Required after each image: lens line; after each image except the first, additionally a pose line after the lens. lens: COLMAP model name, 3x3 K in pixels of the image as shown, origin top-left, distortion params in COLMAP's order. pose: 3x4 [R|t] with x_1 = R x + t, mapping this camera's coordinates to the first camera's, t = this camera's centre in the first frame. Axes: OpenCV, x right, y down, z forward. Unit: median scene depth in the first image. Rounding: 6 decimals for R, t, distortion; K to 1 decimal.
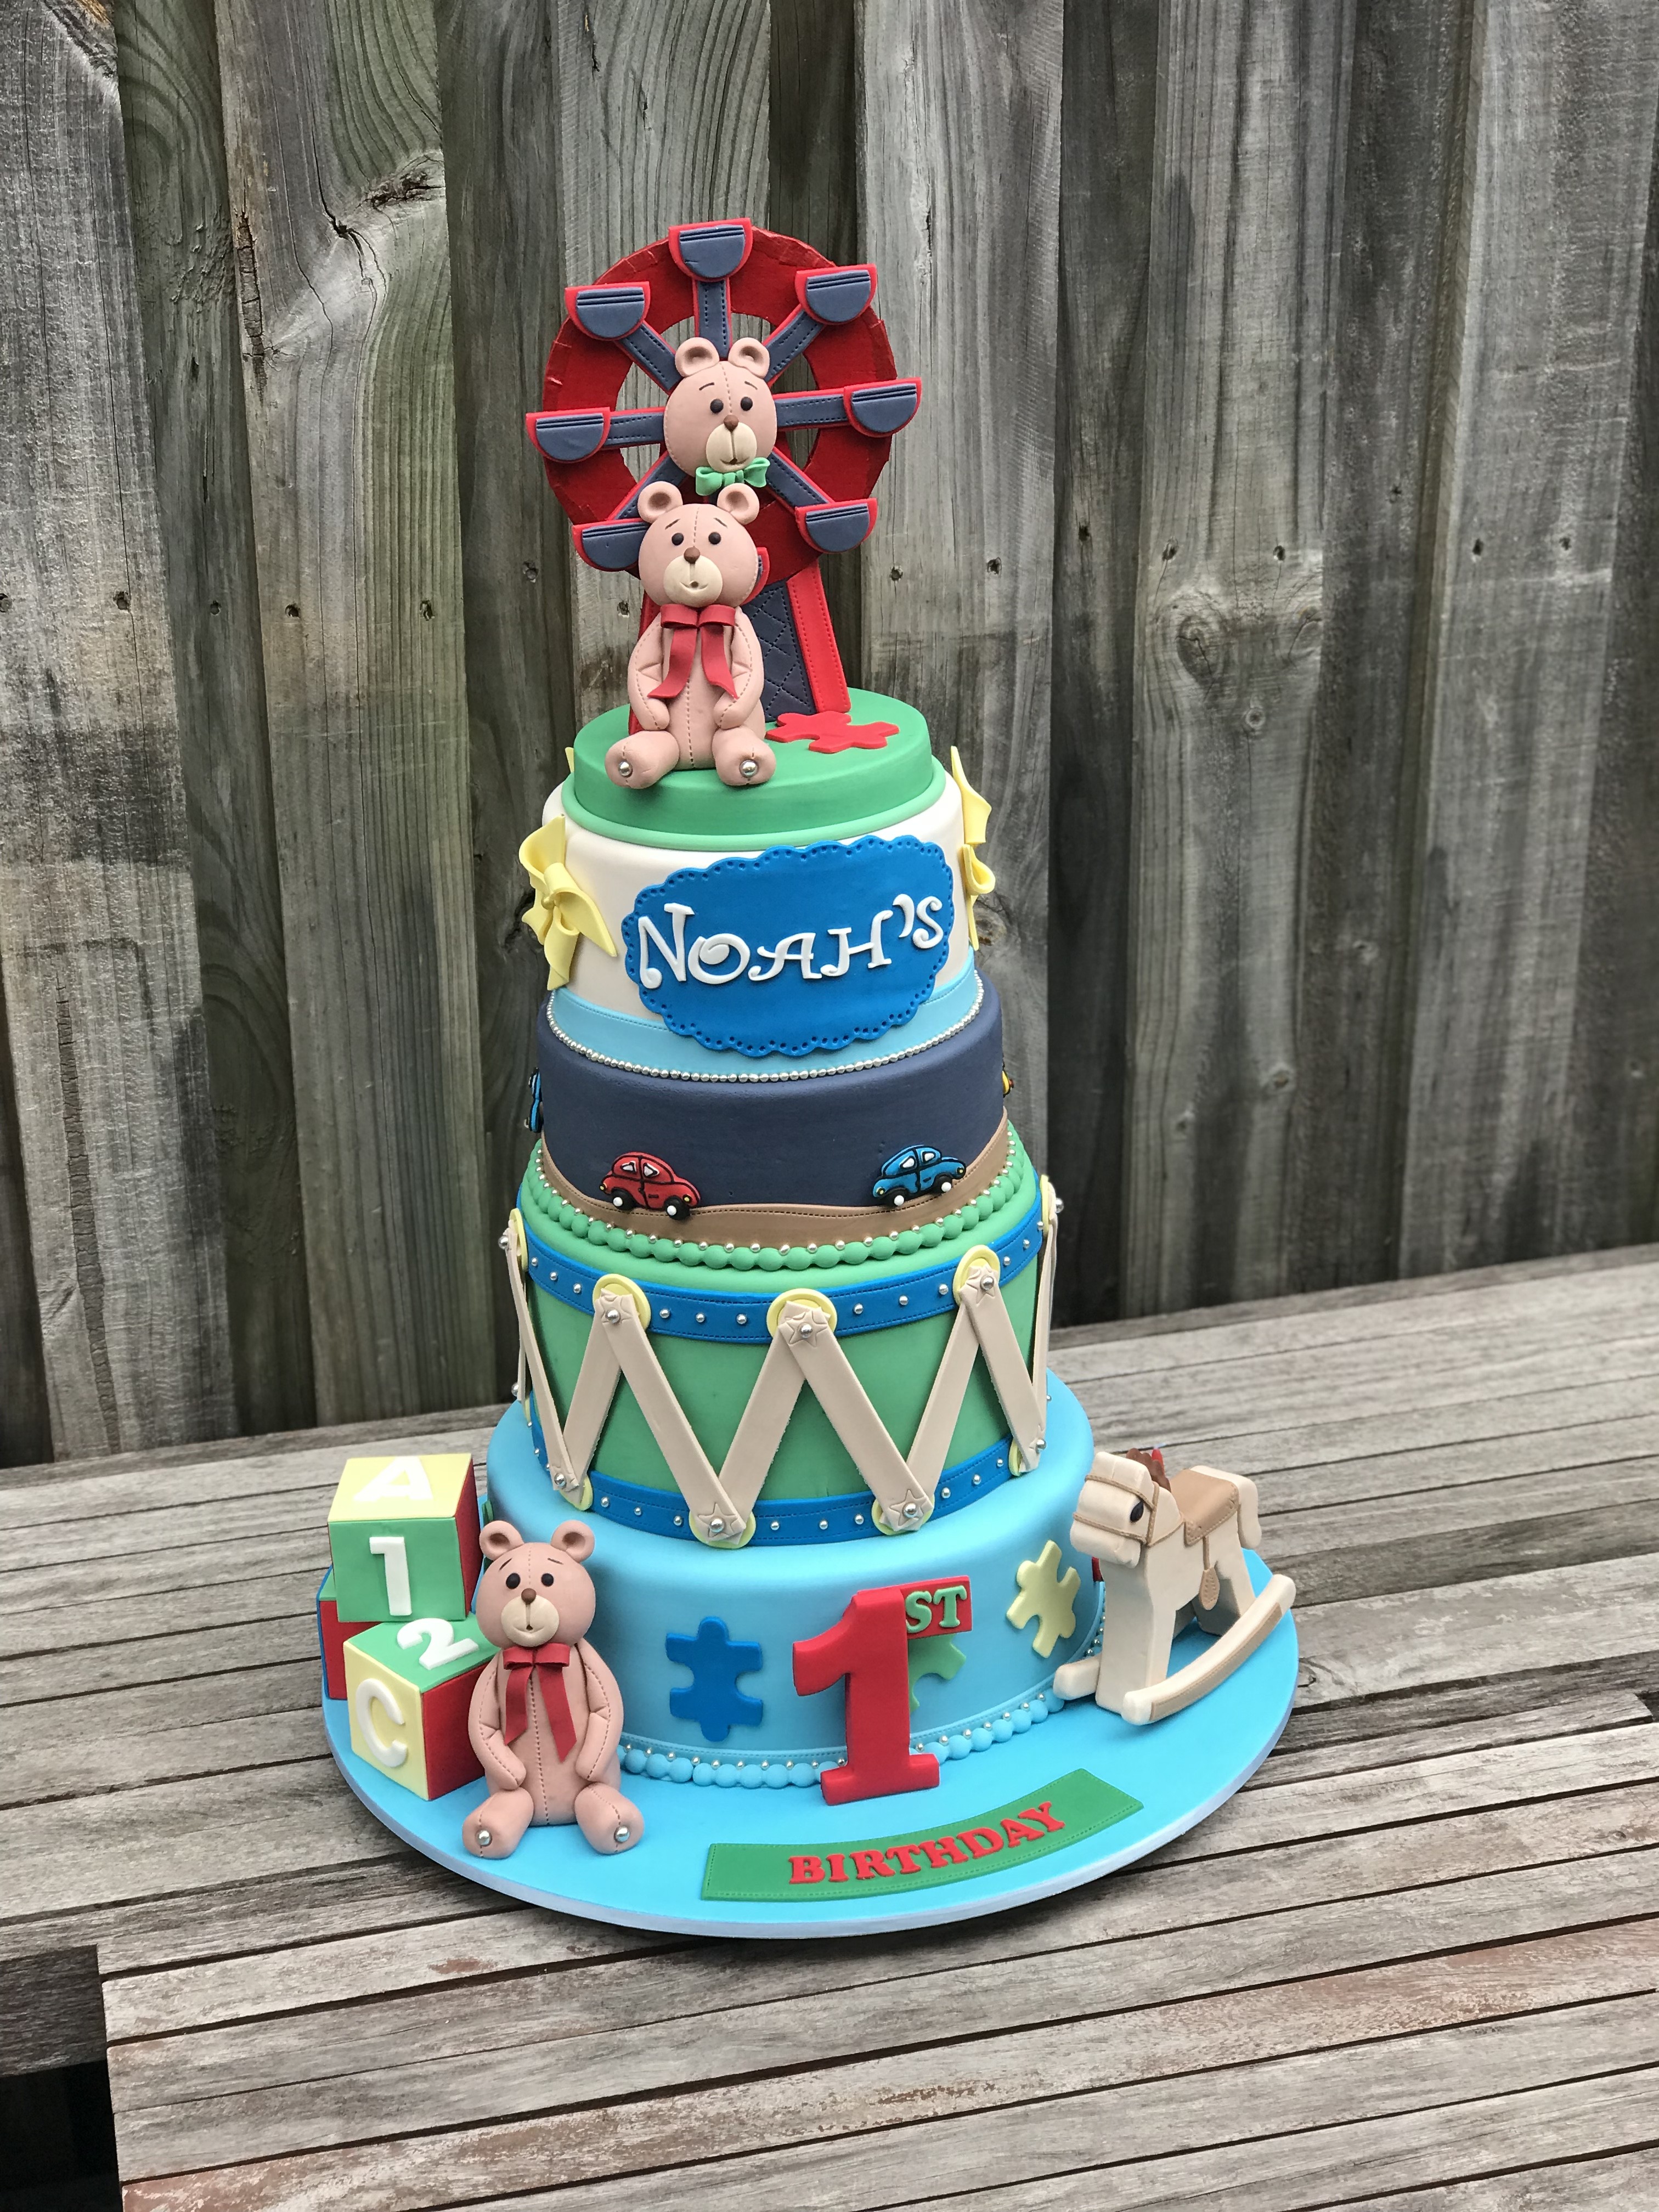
lens RADIAL K [[3725.2, 0, 998.4], [0, 3725.2, 1119.0], [0, 0, 1]] dist [0.105712, 0.000000]
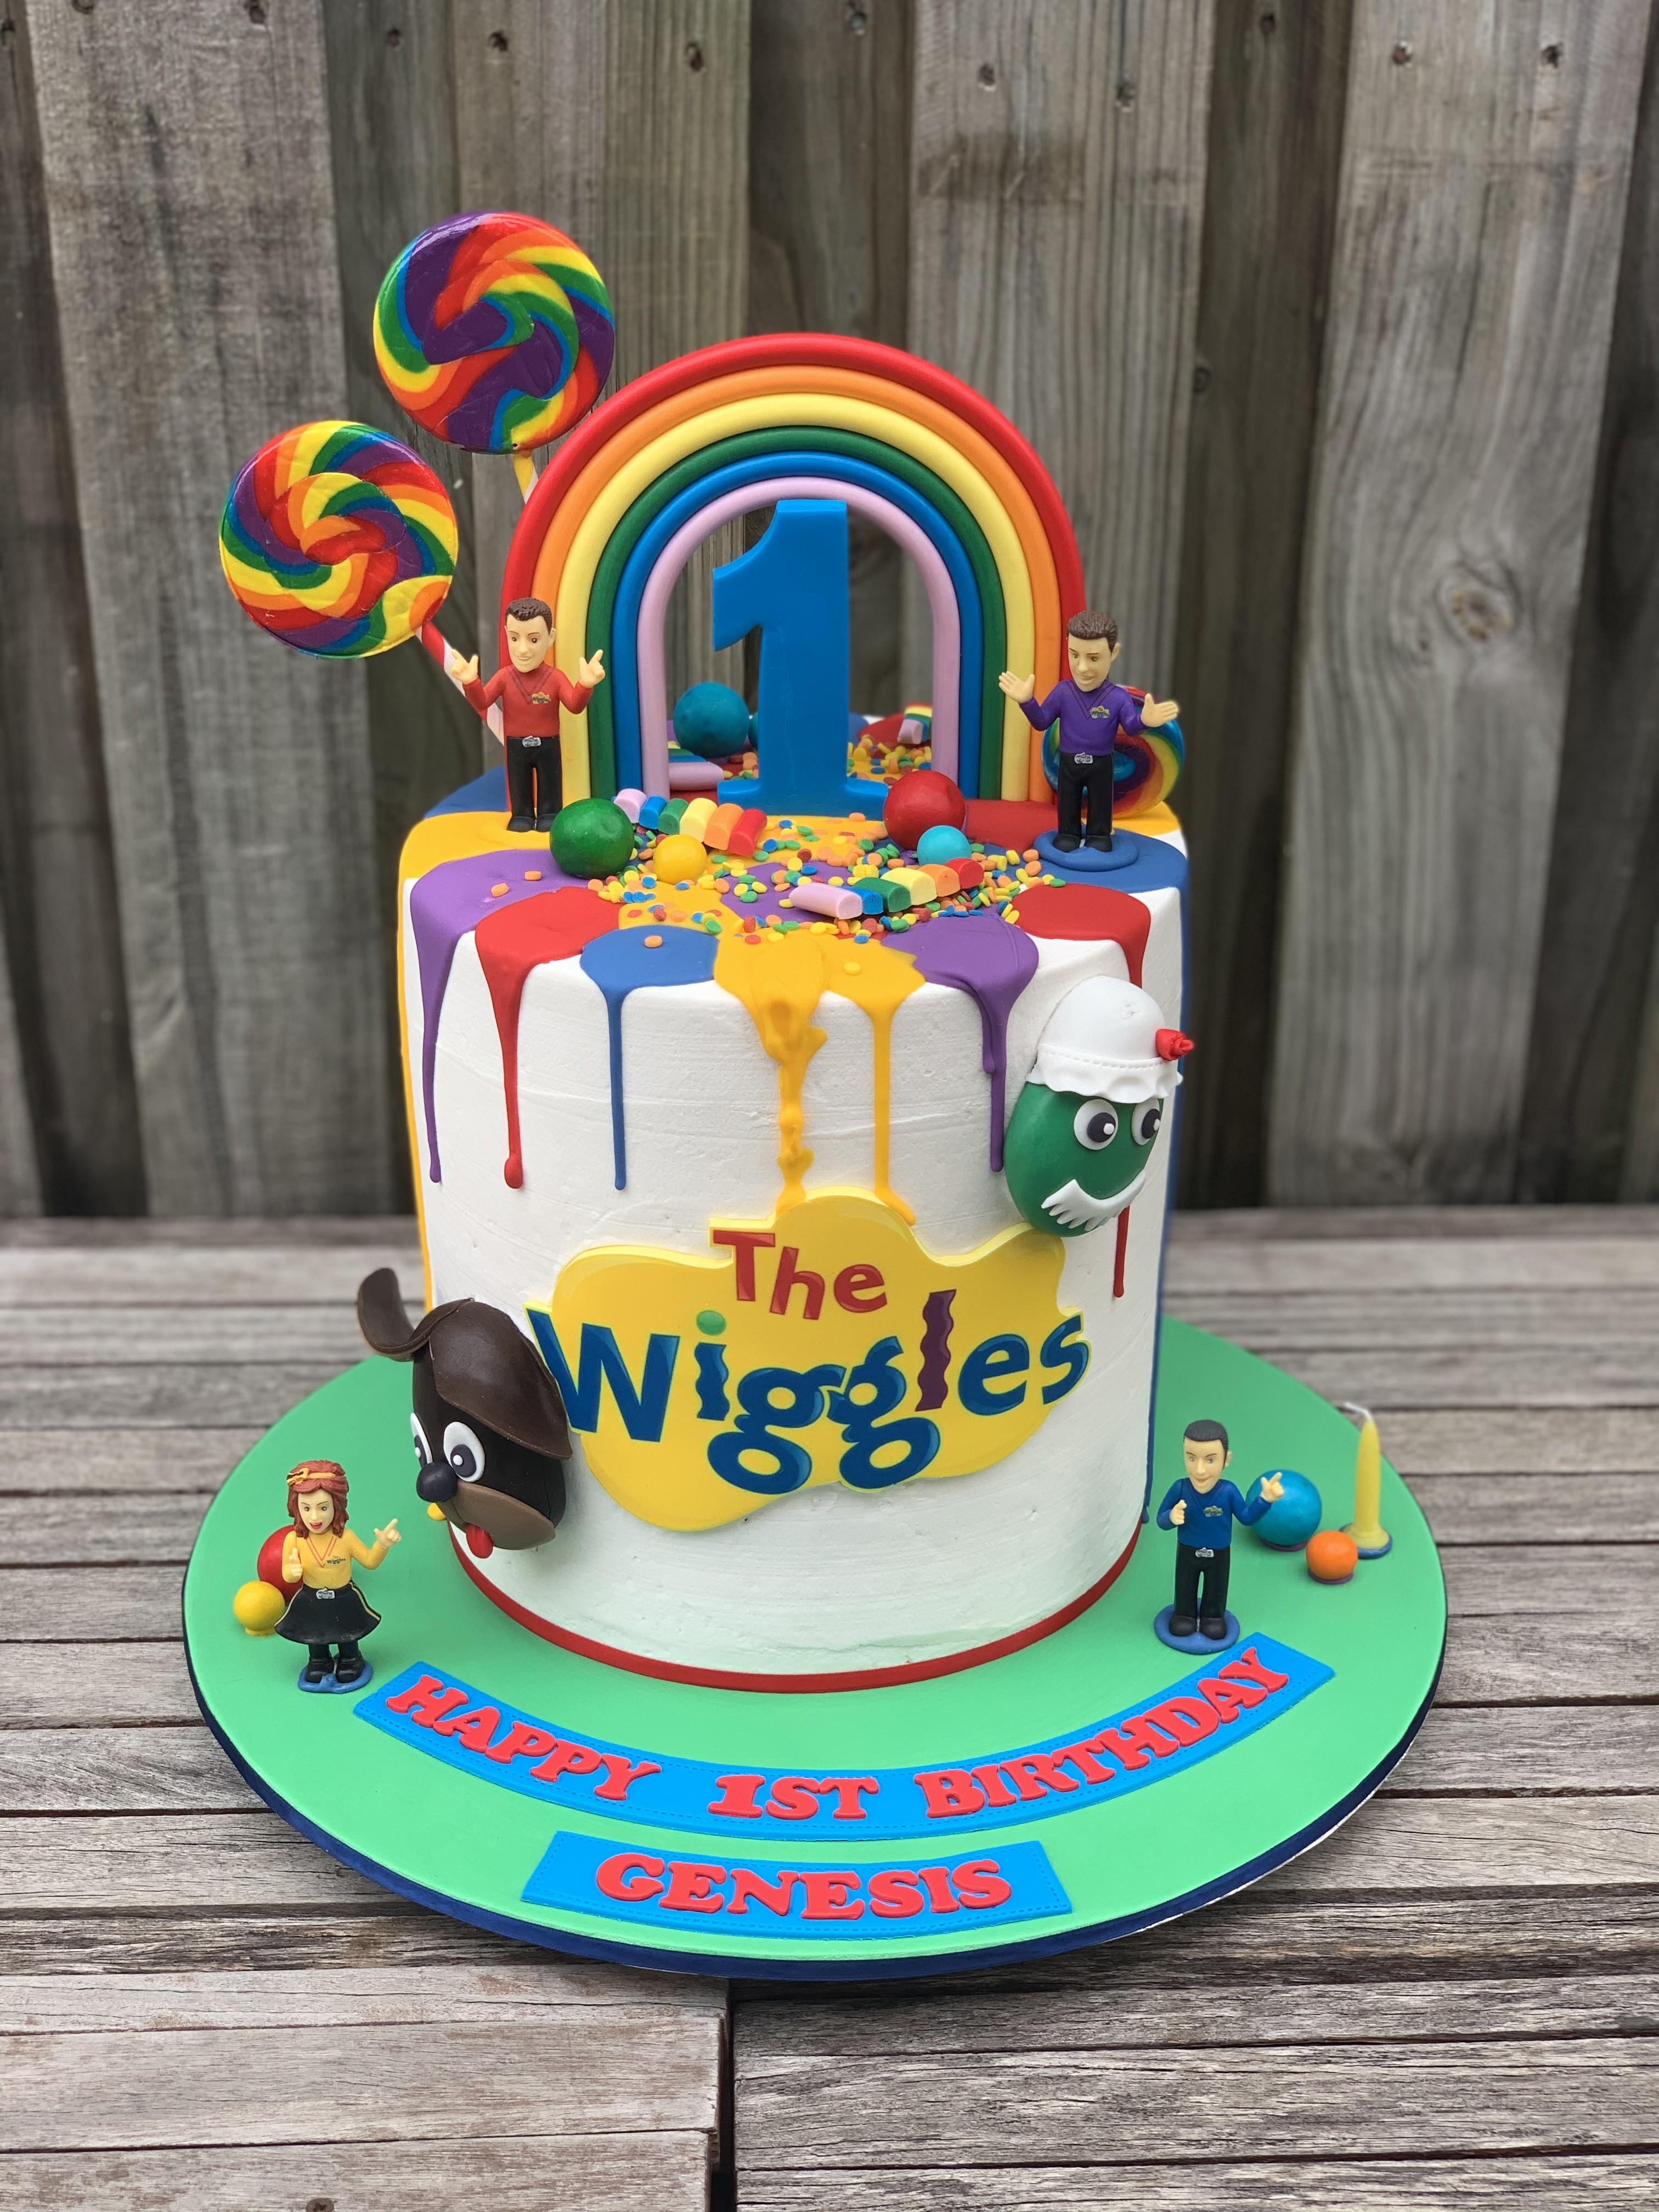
lens RADIAL K [[3283.7, 0, 825.8], [0, 3283.7, 1117.8], [0, 0, 1]] dist [-0.015726, 0.000000]
pose [[0.974042, 0.109759, -0.197979, 0.009181], [-0.096970, 0.992592, 0.073204, 0.009129], [0.204547, -0.052105, 0.977469, 0.404787]]
